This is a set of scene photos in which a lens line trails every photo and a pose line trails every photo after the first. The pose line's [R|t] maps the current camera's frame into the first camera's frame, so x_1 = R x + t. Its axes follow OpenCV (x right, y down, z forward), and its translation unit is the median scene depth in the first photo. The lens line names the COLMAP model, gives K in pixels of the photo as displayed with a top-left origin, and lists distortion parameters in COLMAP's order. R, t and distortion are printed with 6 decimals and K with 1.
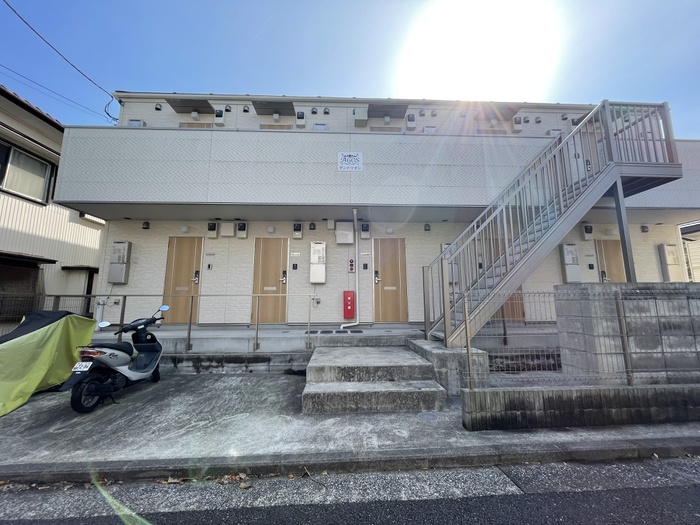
lens RADIAL K [[280.3, 0, 350.0], [0, 280.3, 262.5], [0, 0, 1]] dist [-0.001065, -0.000371]
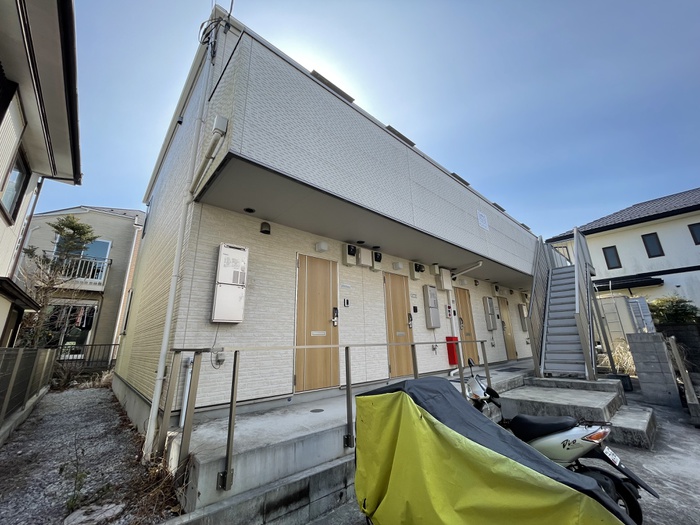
lens RADIAL K [[280.3, 0, 350.0], [0, 280.3, 262.5], [0, 0, 1]] dist [-0.001065, -0.000371]
pose [[0.772886, 0.160343, 0.613953, -0.960191], [-0.067630, 0.982852, -0.171549, 0.036195], [-0.630931, 0.091066, 0.770476, 0.417019]]
